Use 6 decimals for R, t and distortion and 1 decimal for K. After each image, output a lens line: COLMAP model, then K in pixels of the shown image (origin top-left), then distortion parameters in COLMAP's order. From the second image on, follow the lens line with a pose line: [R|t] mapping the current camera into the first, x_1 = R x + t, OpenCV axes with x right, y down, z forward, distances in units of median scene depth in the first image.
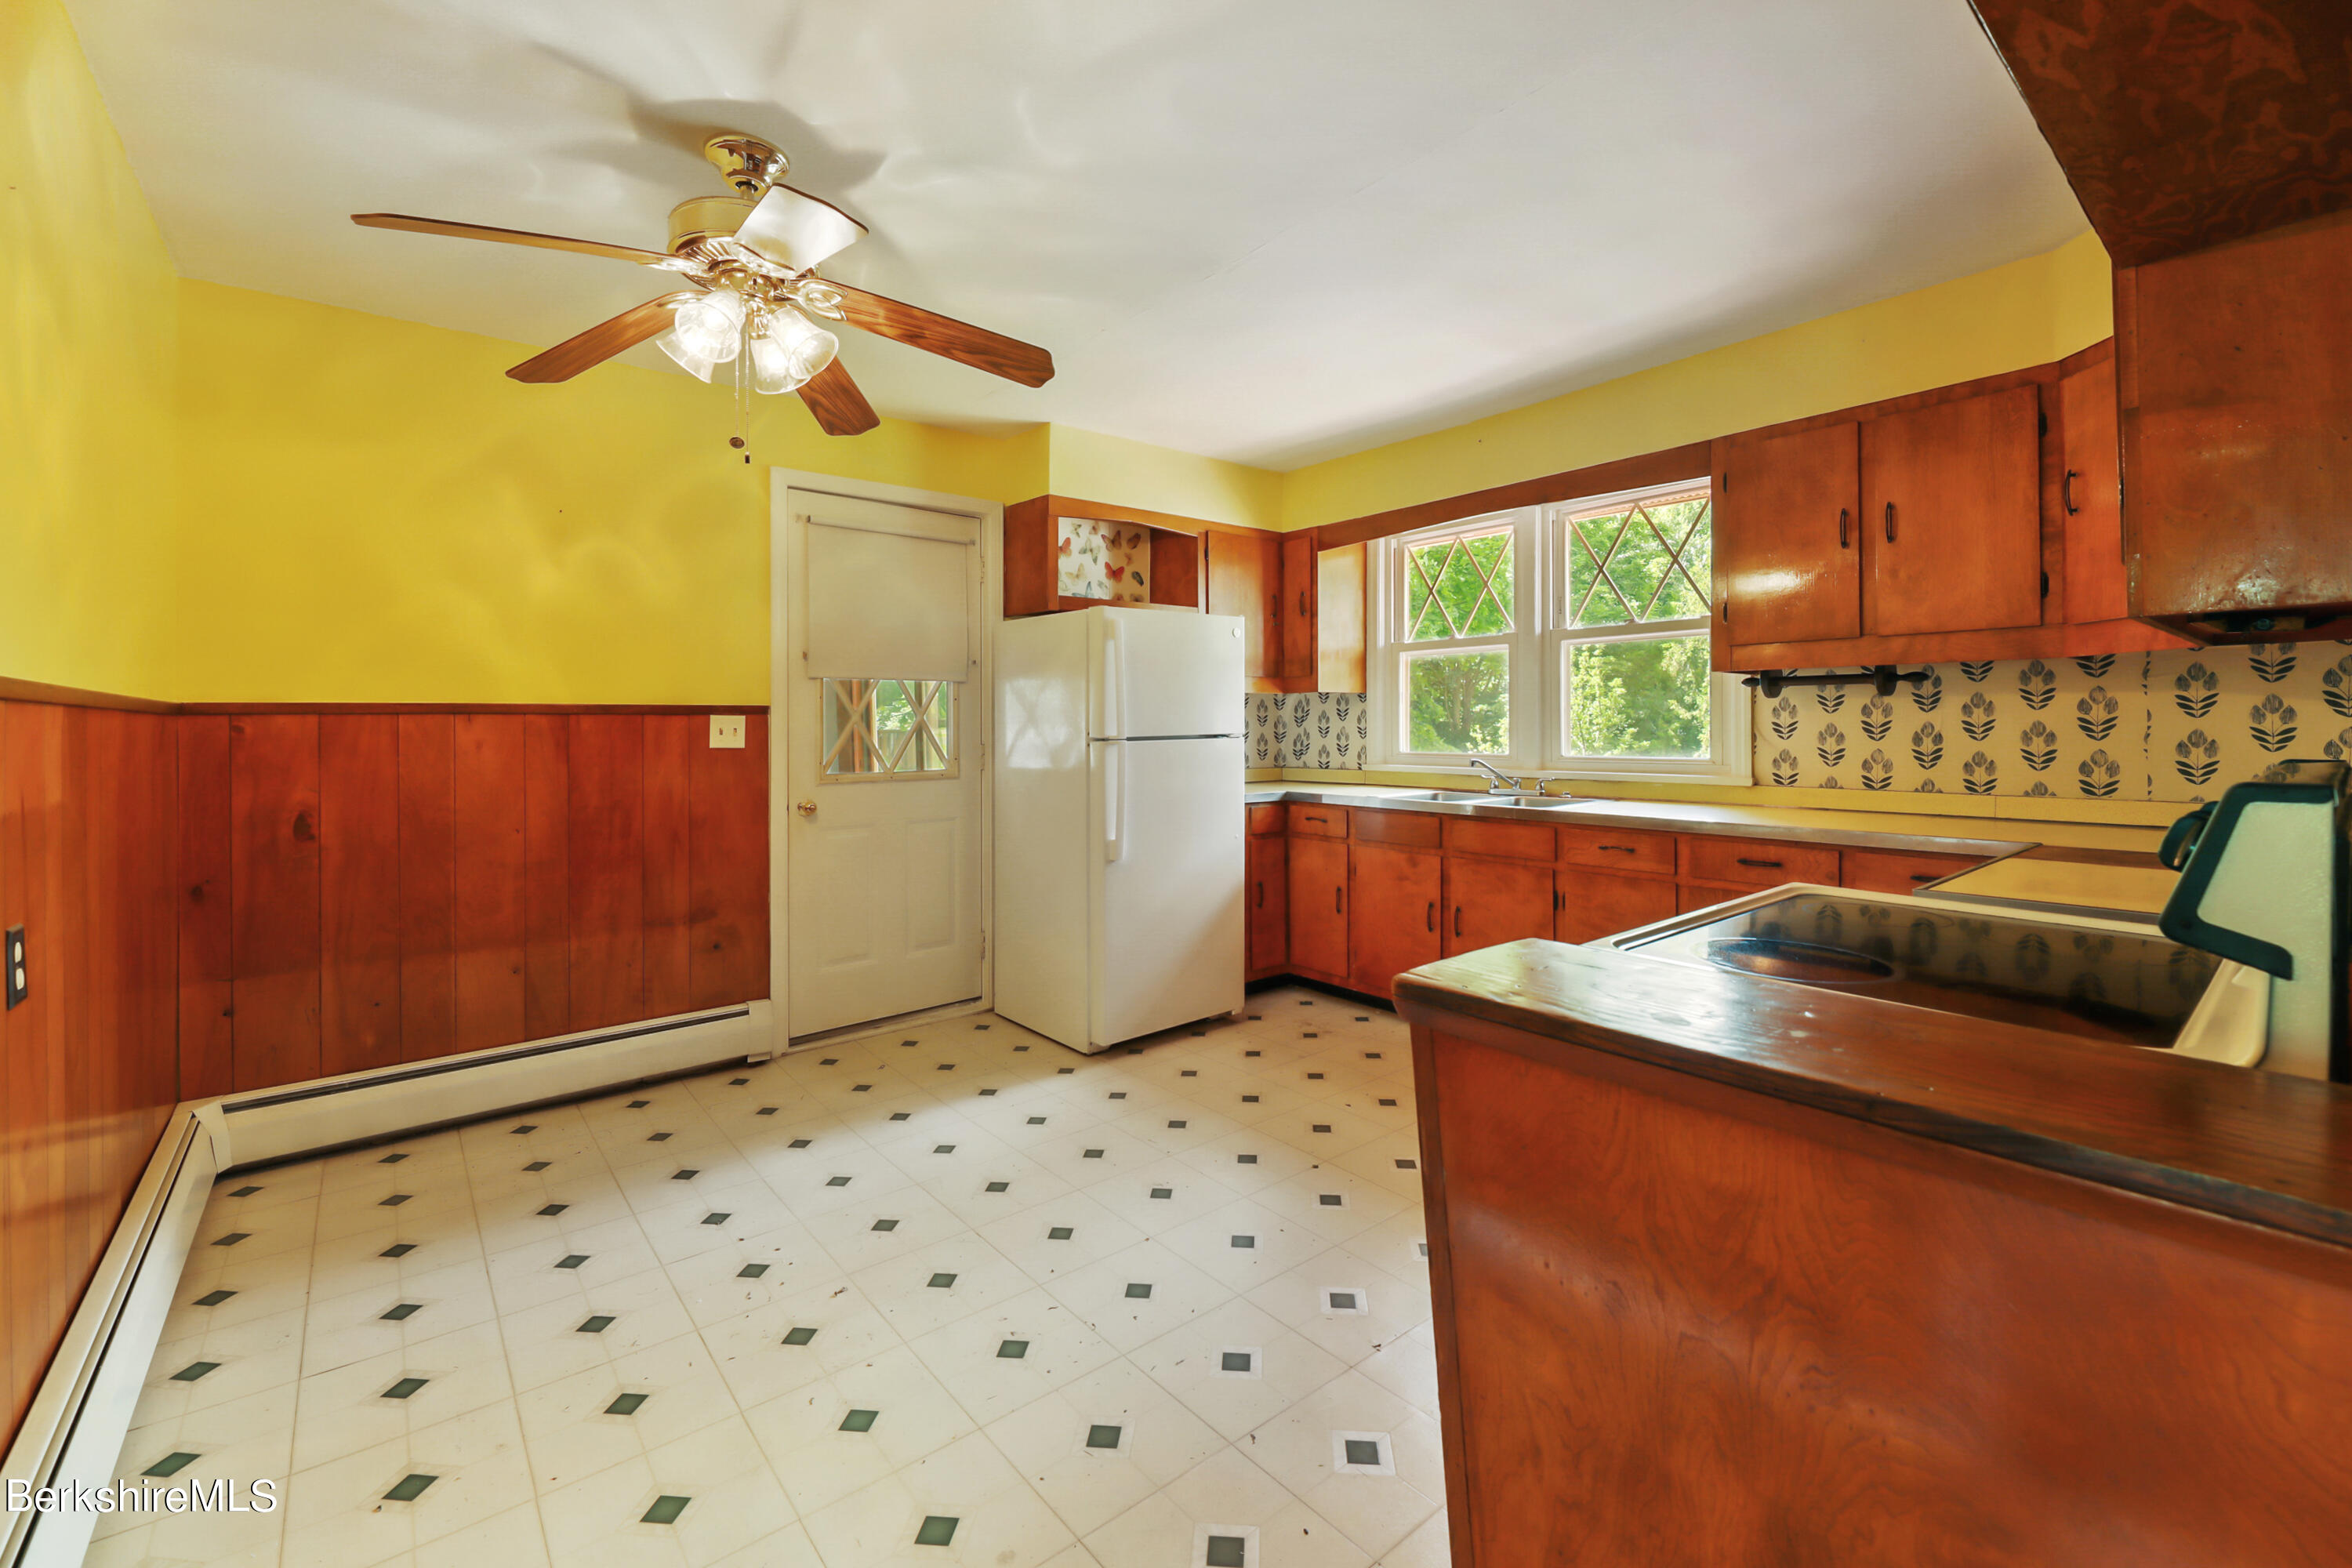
lens RADIAL K [[972.5, 0, 1173.2], [0, 972.5, 767.4], [0, 0, 1]] dist [-0.002247, -0.001609]
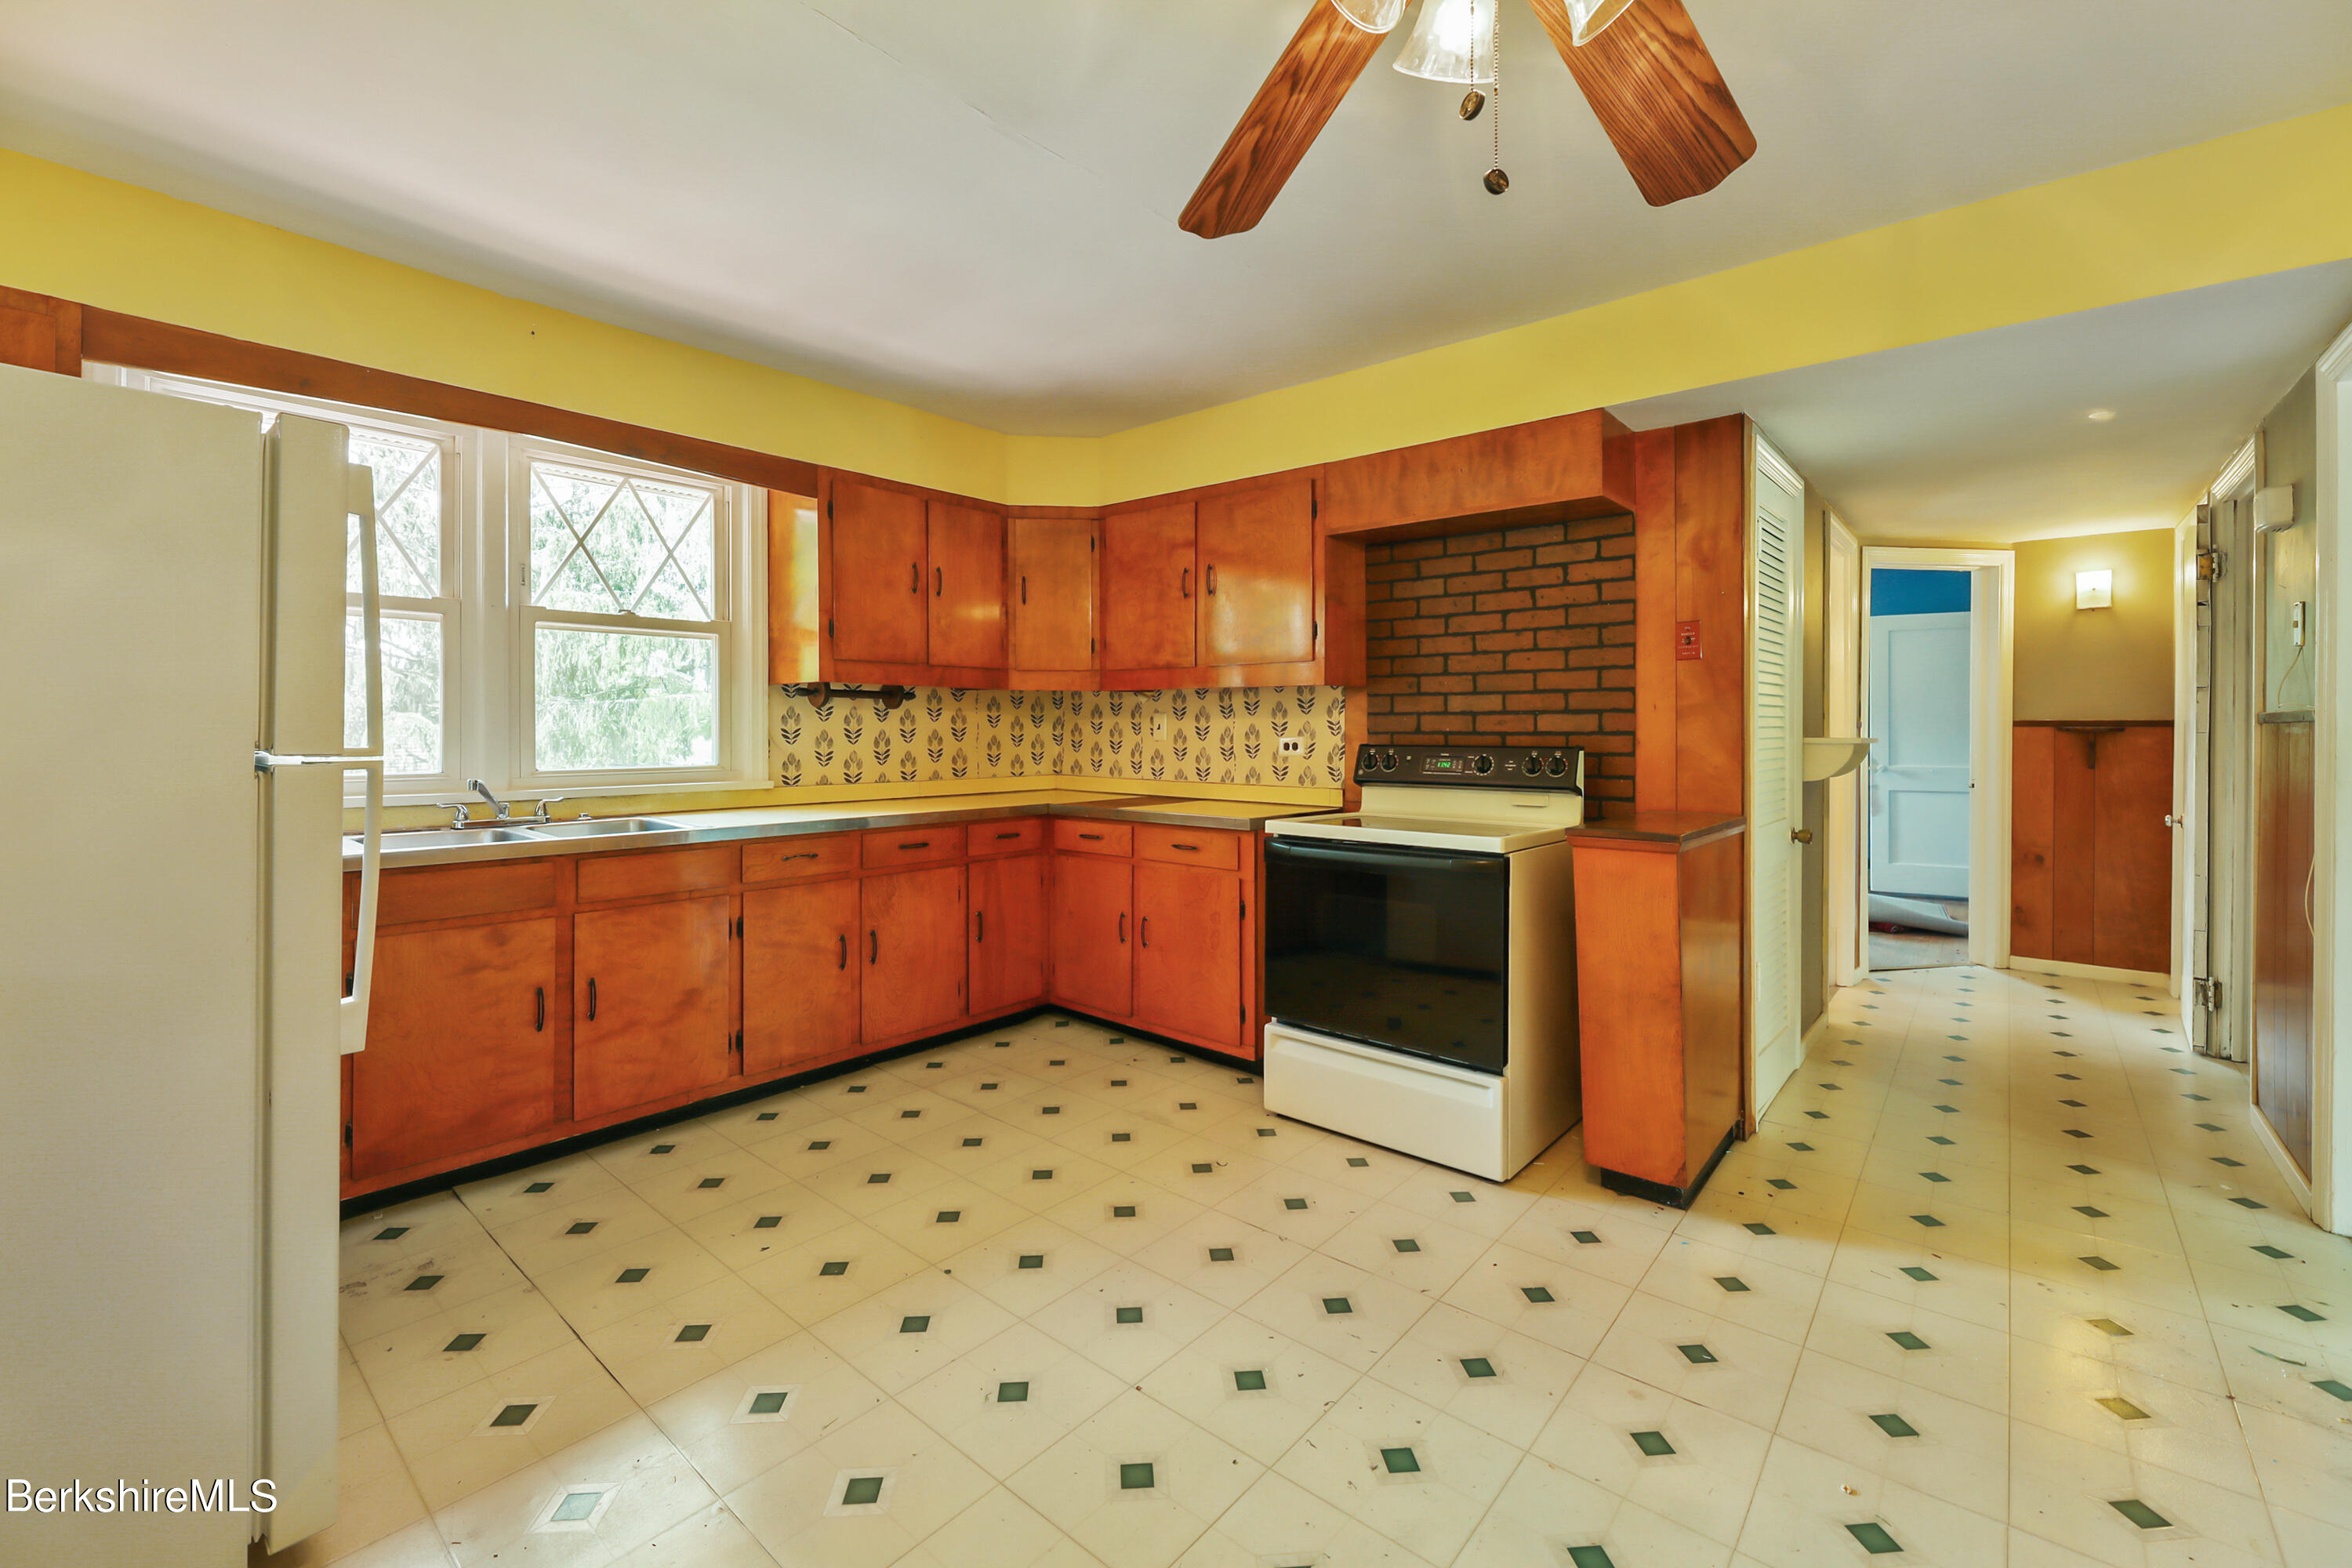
lens RADIAL K [[972.5, 0, 1185.7], [0, 972.5, 767.8], [0, 0, 1]] dist [-0.002247, -0.001609]
pose [[-0.179610, -0.028945, 0.983312, -0.542788], [0.044720, 0.998293, 0.037555, -0.023403], [-0.982721, 0.050719, -0.178009, 0.750504]]
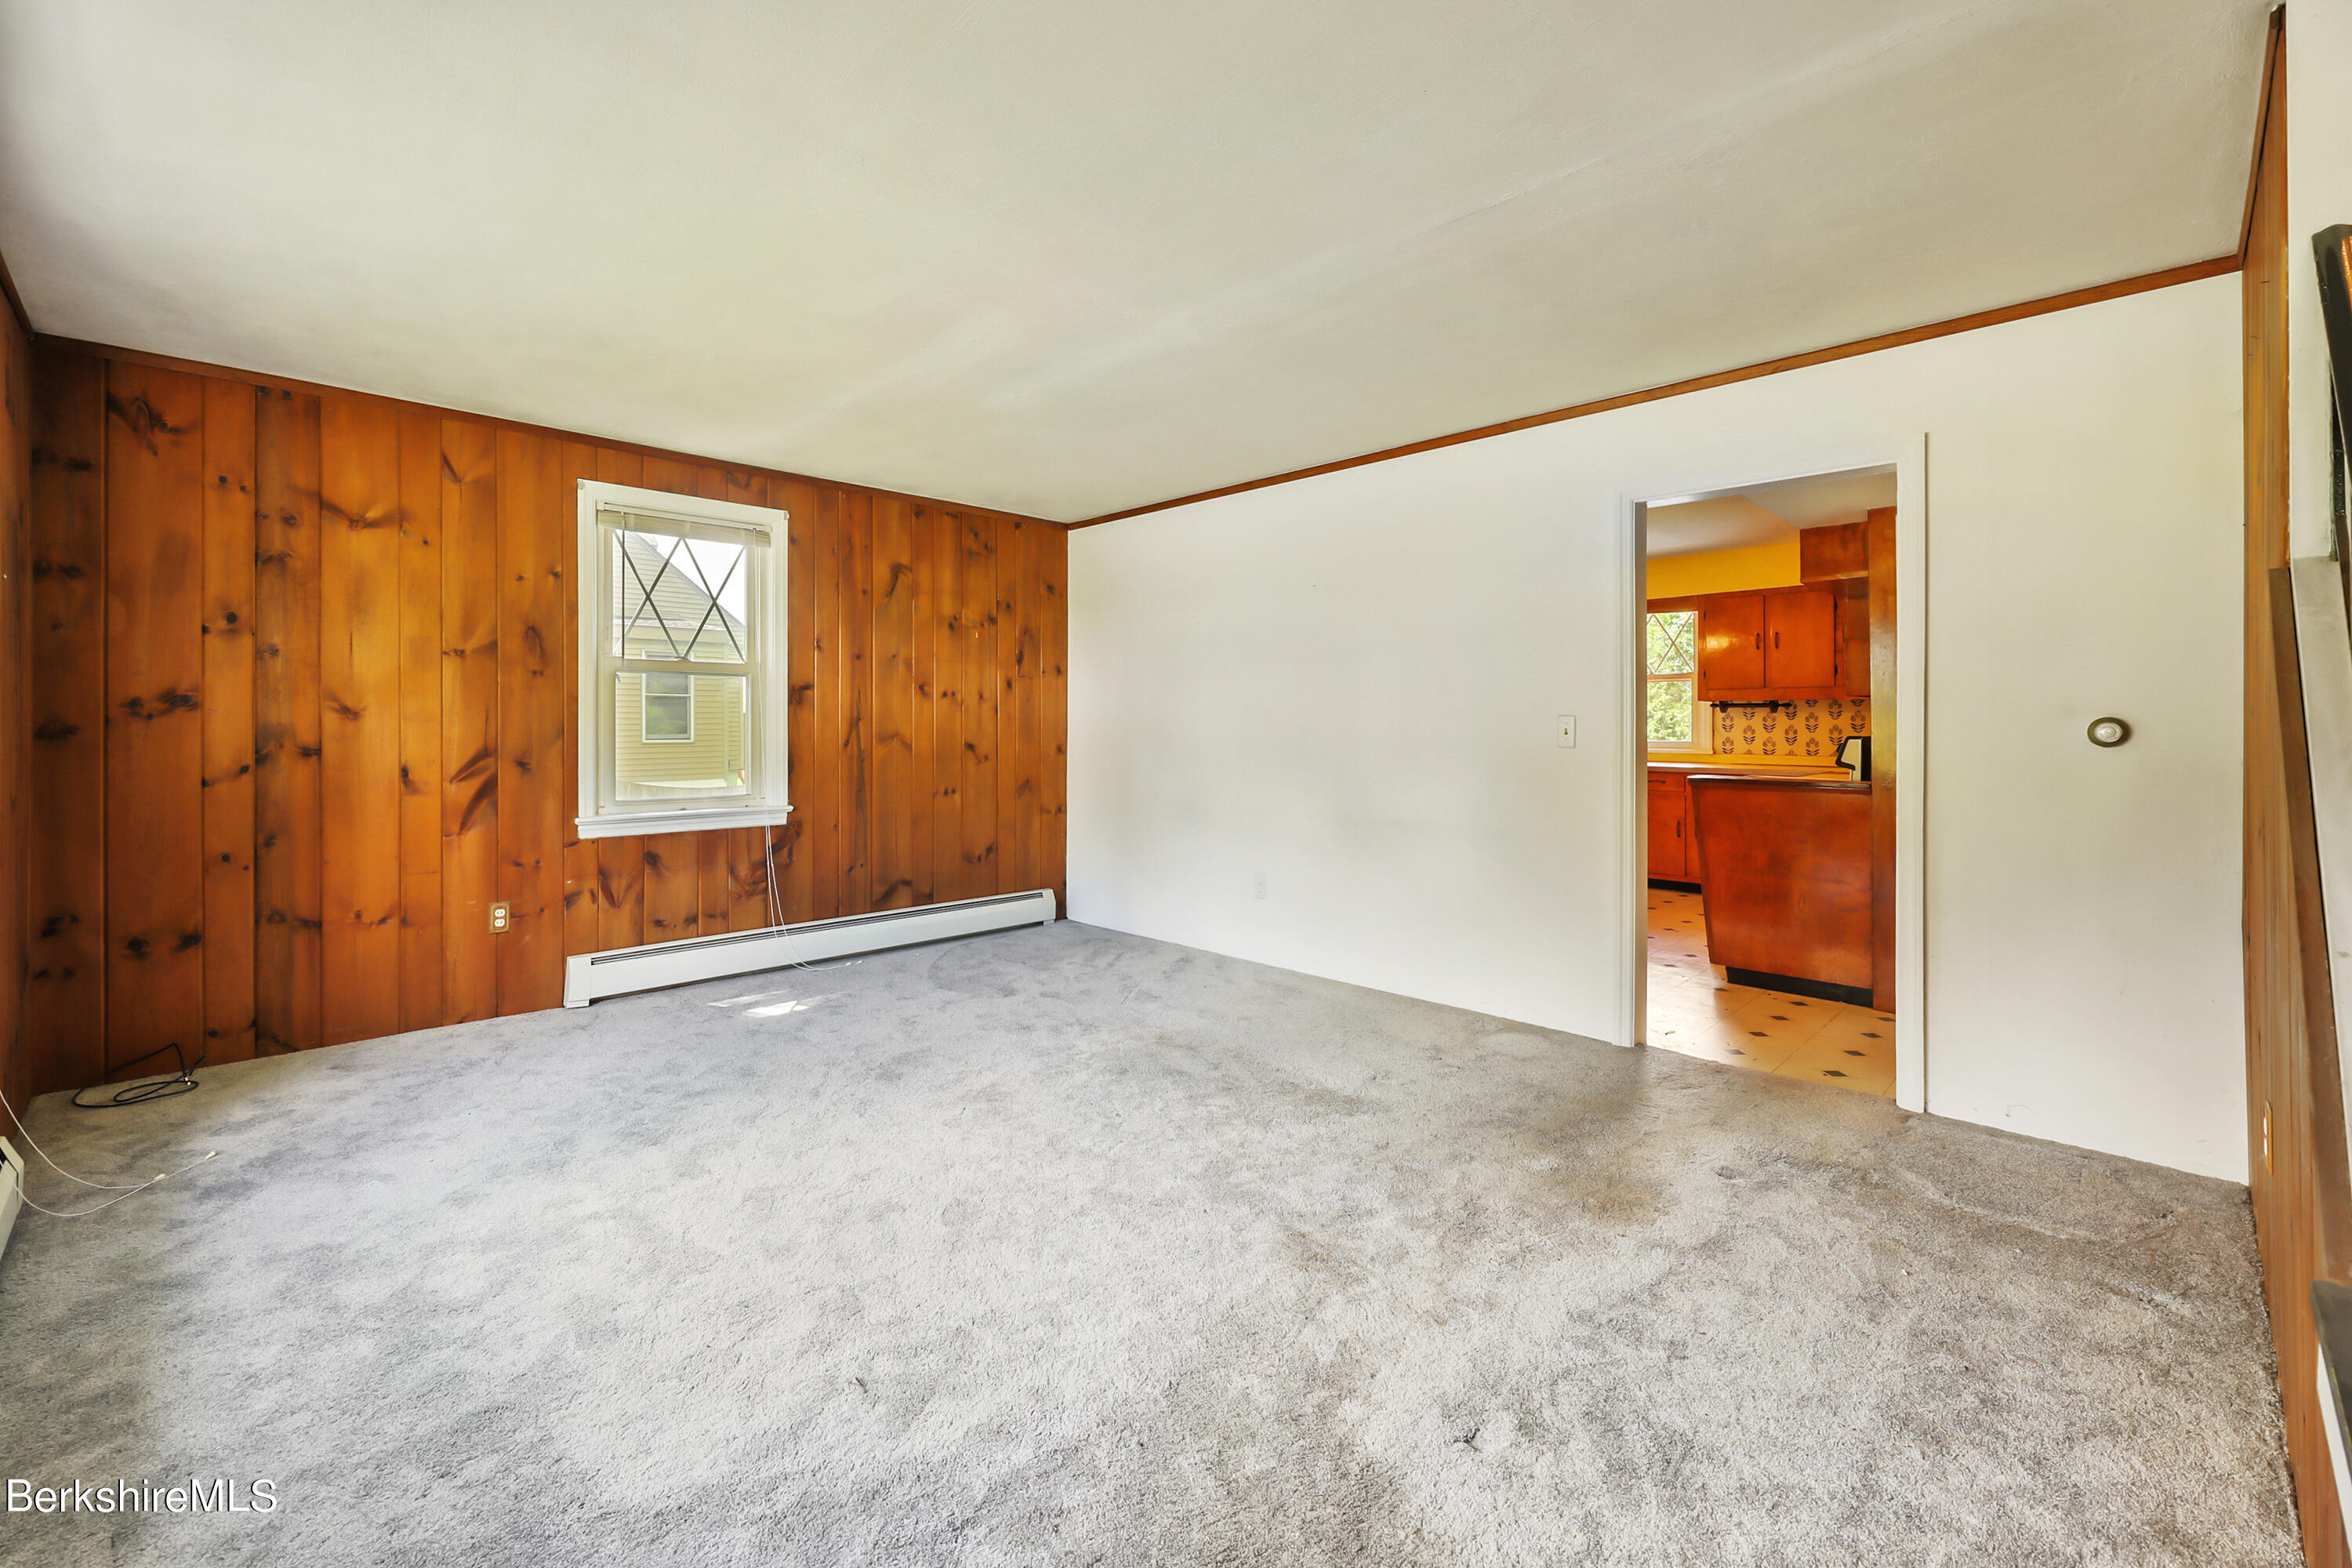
lens RADIAL K [[972.5, 0, 1139.3], [0, 972.5, 762.5], [0, 0, 1]] dist [-0.002247, -0.001609]
pose [[0.997249, 0.005629, 0.073912, -0.826790], [-0.005521, 0.999983, -0.001657, 0.049013], [-0.073920, 0.001244, 0.997263, -1.046745]]
